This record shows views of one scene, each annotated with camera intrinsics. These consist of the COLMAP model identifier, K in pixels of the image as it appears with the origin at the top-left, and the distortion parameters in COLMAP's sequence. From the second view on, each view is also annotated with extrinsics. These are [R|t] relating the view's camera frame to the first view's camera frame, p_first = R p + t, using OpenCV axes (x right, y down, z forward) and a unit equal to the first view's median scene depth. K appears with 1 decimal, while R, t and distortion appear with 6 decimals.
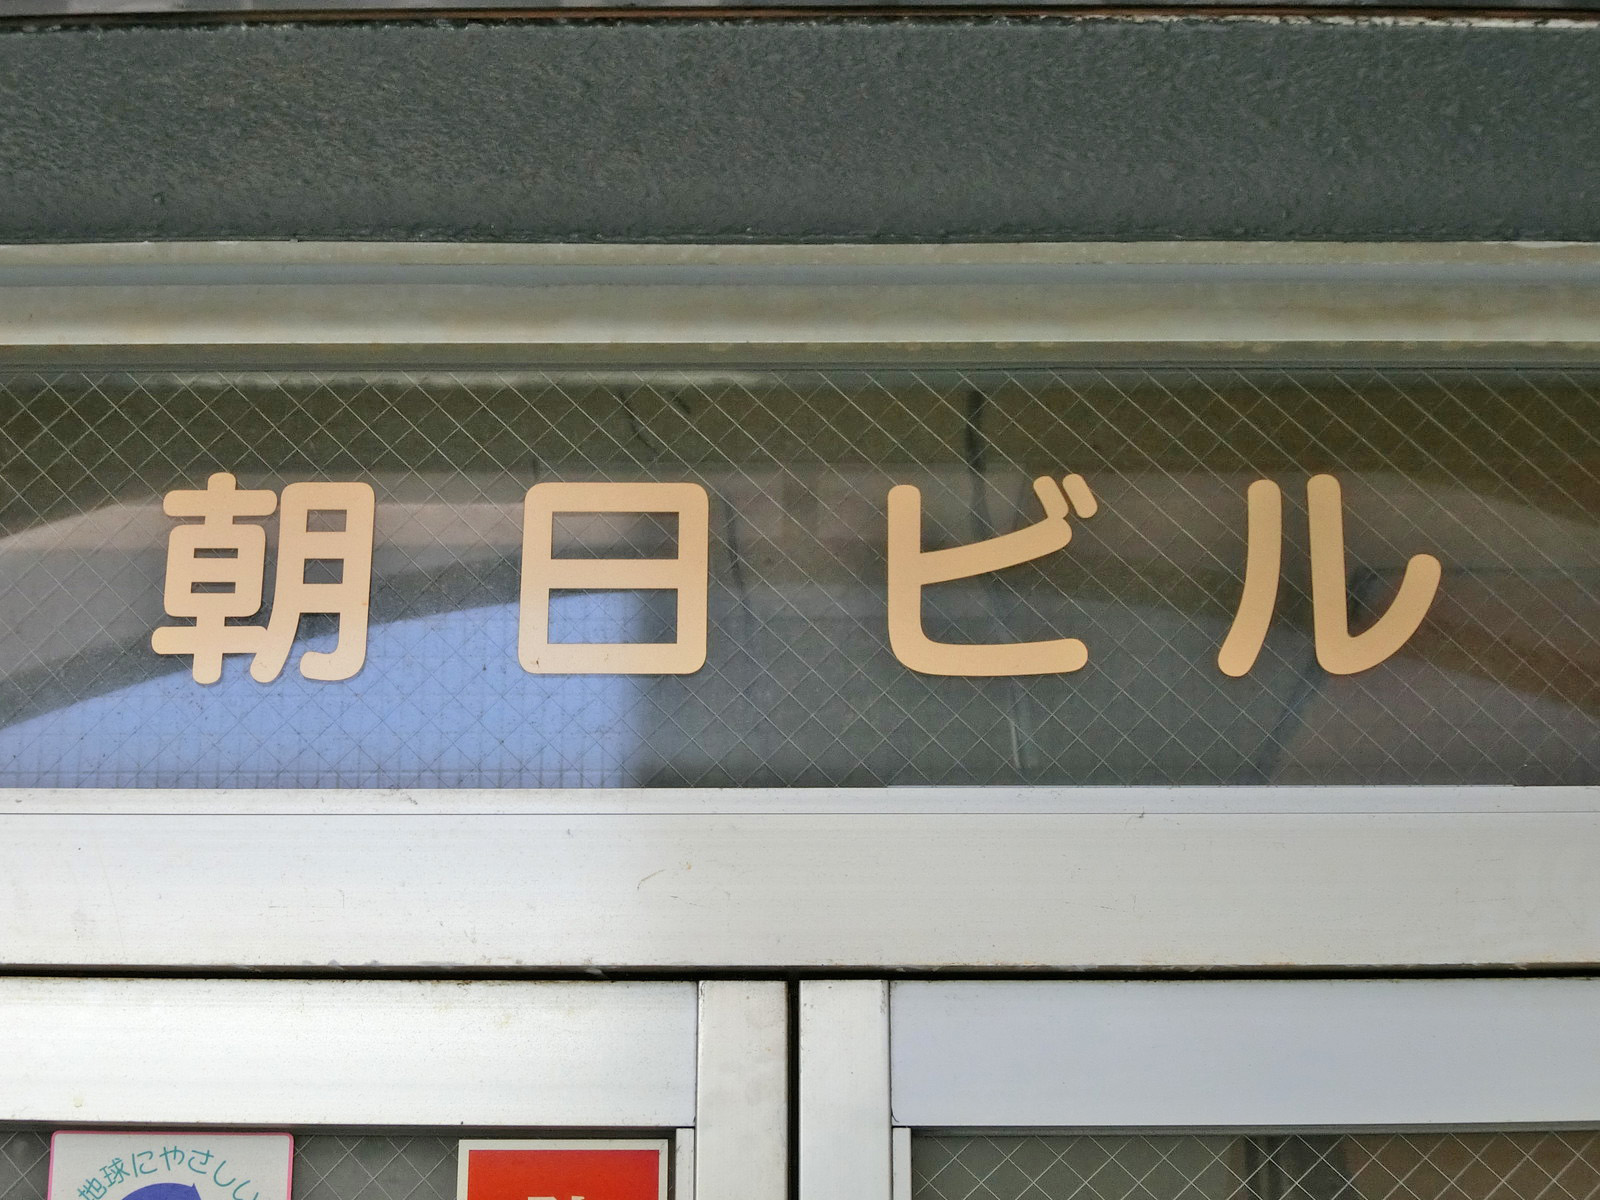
lens RADIAL K [[3092.8, 0, 799.7], [0, 3092.8, 600.5], [0, 0, 1]] dist [-0.078229, 0.000000]
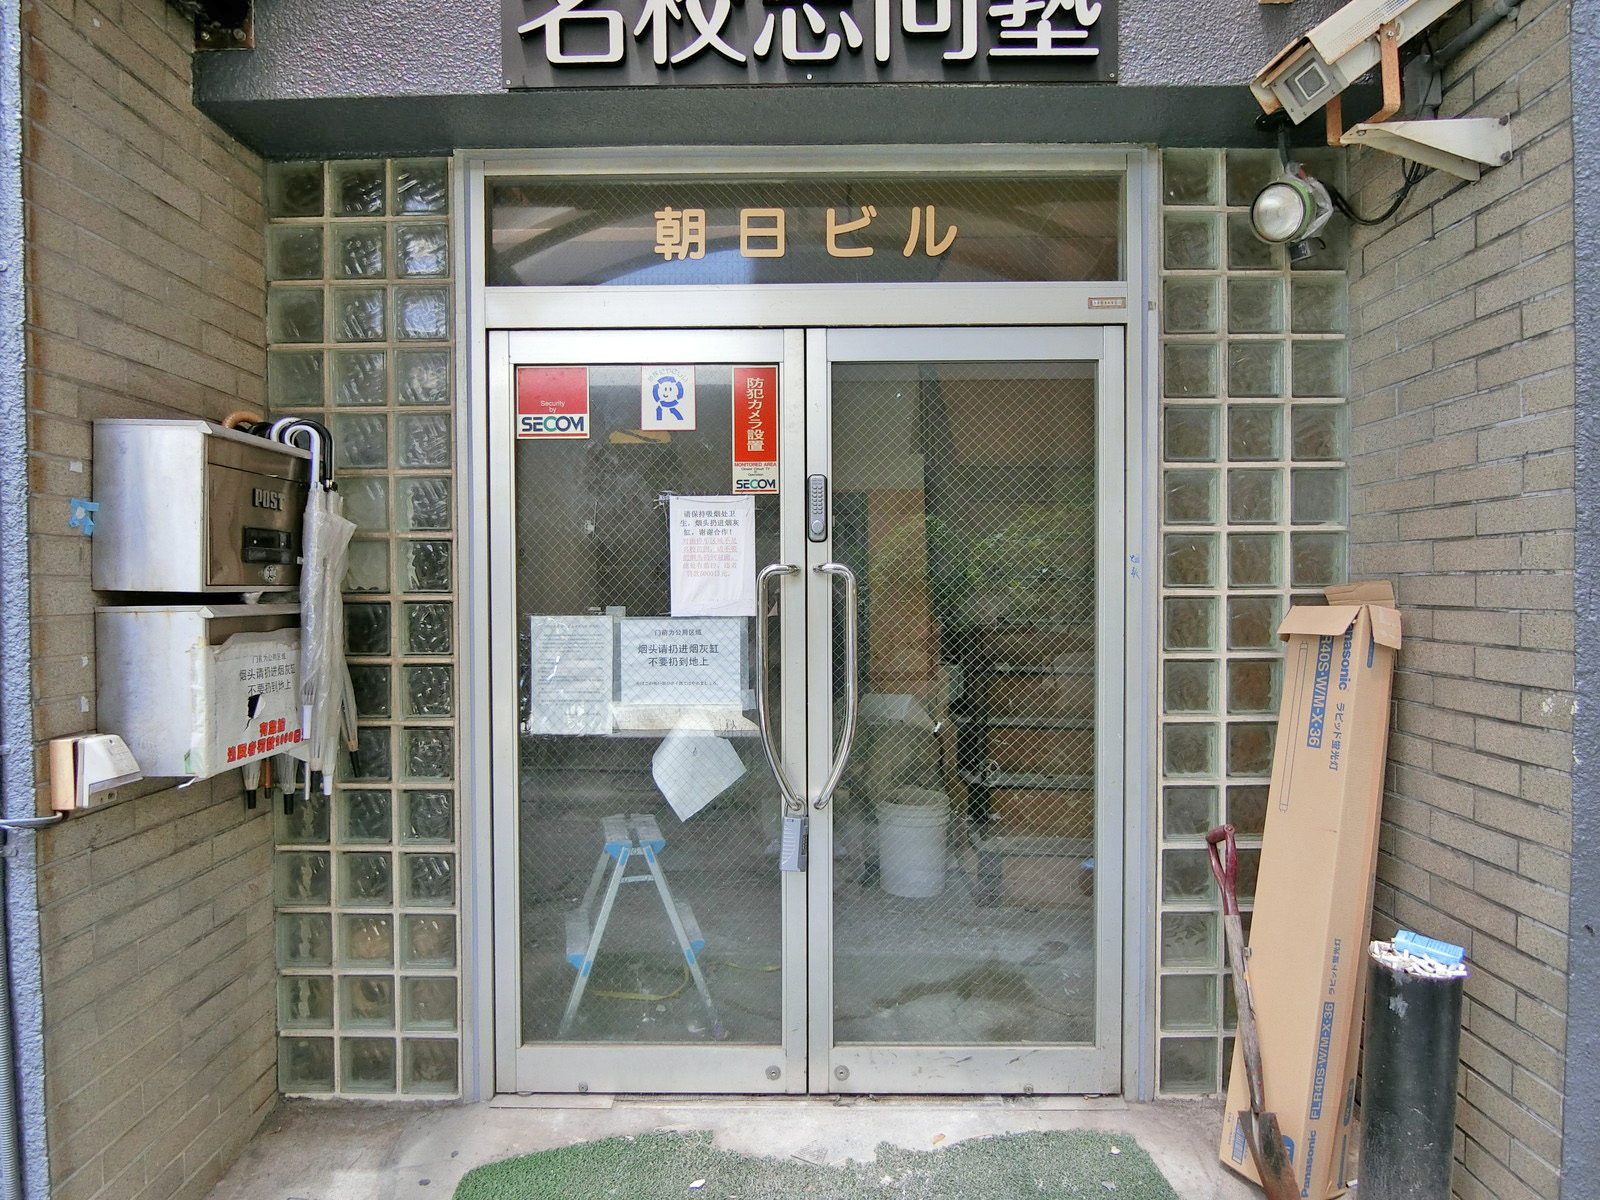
lens RADIAL K [[886.5, 0, 799.9], [0, 886.5, 590.8], [0, 0, 1]] dist [-0.003945, 0.000081]
pose [[0.999977, -0.005932, -0.003415, -0.007269], [0.006755, 0.935704, 0.352722, 0.023472], [0.001103, -0.352737, 0.935722, -0.312768]]
